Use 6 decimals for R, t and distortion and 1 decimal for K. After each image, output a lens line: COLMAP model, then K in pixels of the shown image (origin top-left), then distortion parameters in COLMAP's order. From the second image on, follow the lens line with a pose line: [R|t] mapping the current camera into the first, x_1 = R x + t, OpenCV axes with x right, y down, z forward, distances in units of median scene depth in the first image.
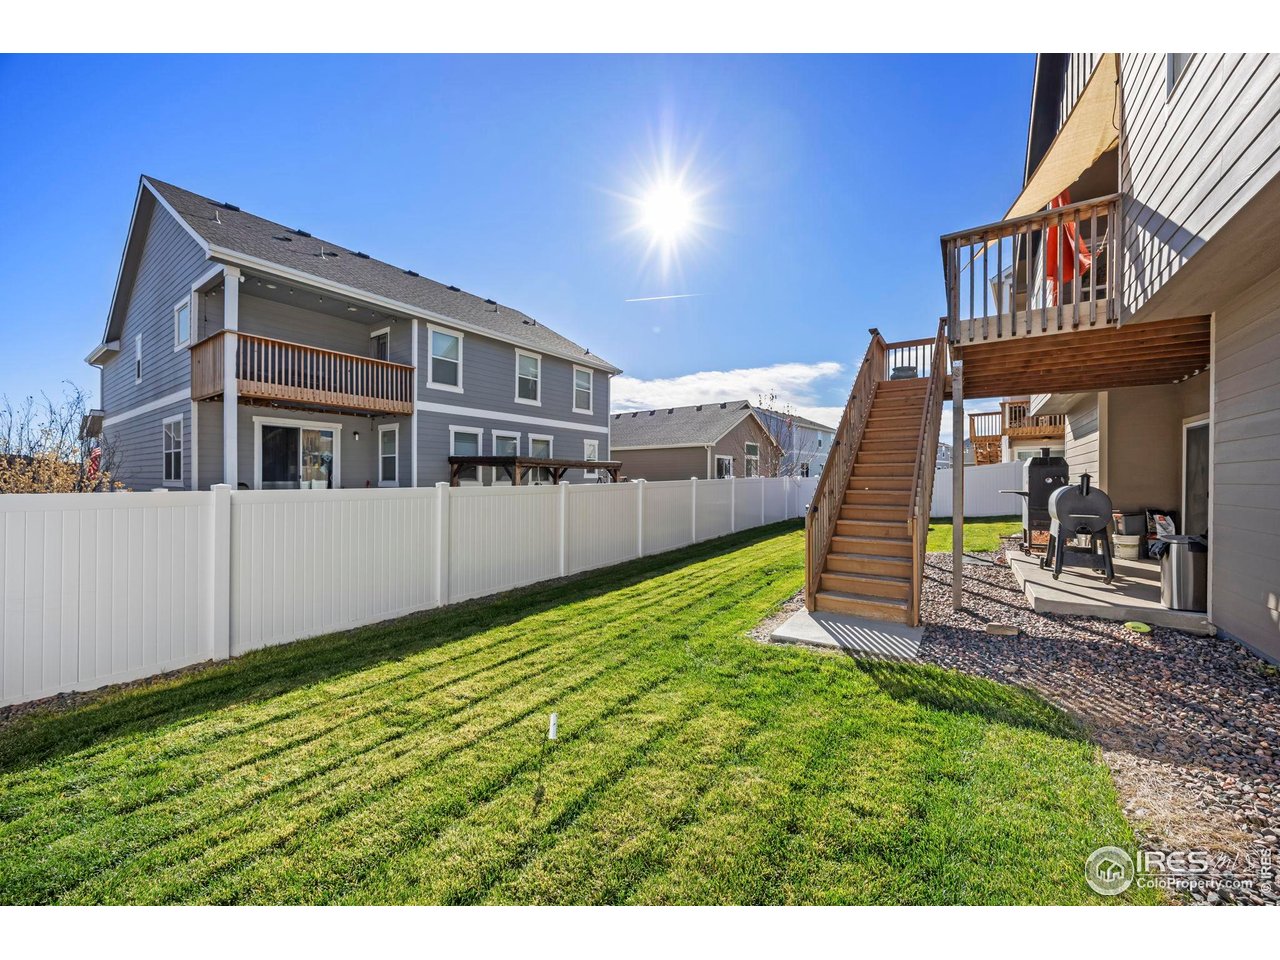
lens RADIAL K [[492.5, 0, 638.7], [0, 492.5, 479.7], [0, 0, 1]] dist [-0.000293, -0.000129]
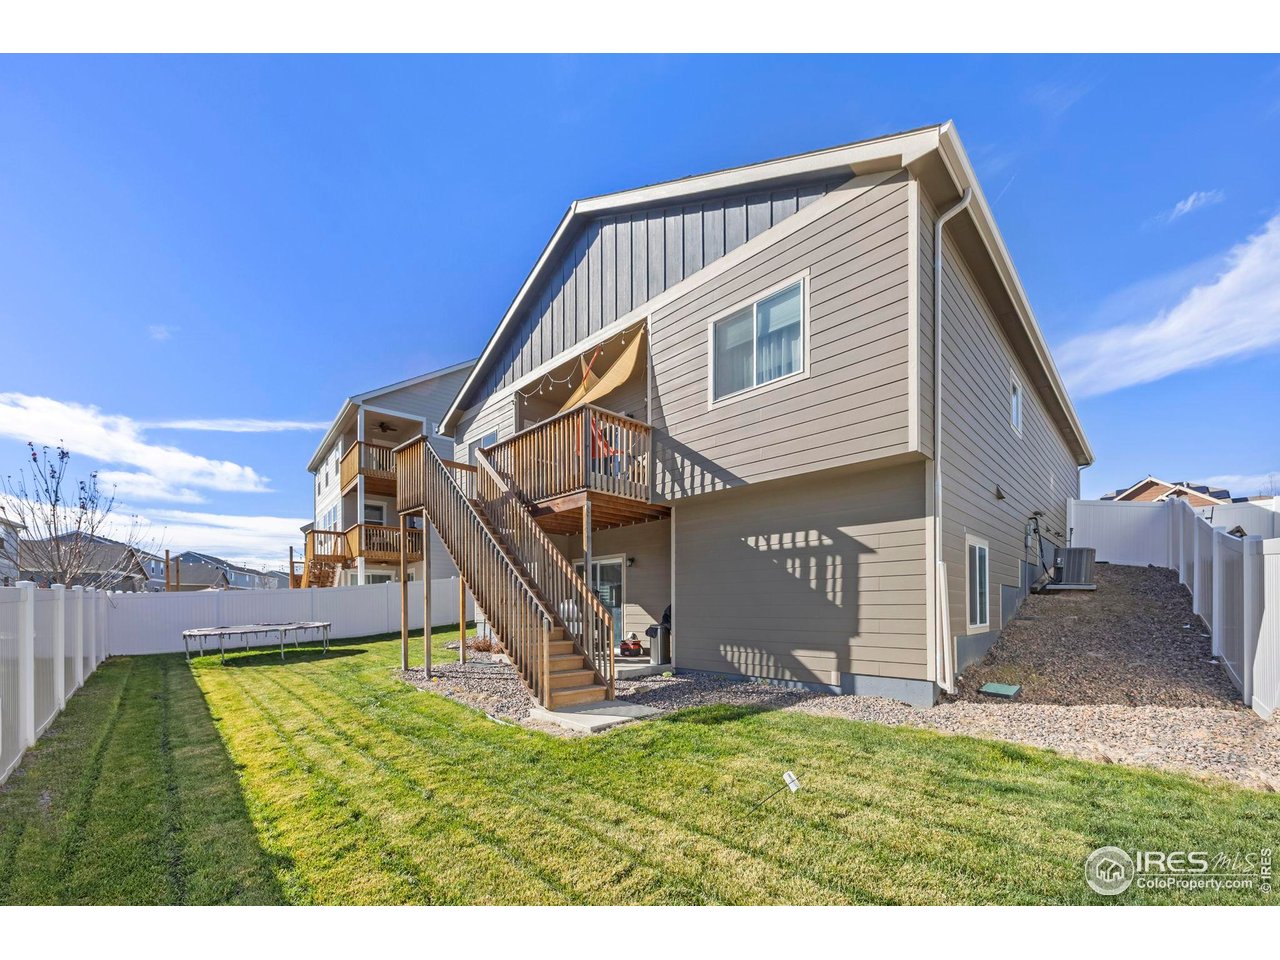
lens RADIAL K [[492.5, 0, 638.7], [0, 492.5, 479.7], [0, 0, 1]] dist [-0.000293, -0.000129]
pose [[0.191515, 0.239488, 0.951823, -0.803914], [0.012528, 0.969099, -0.246355, 0.063996], [-0.981410, 0.059106, 0.182597, 0.663086]]
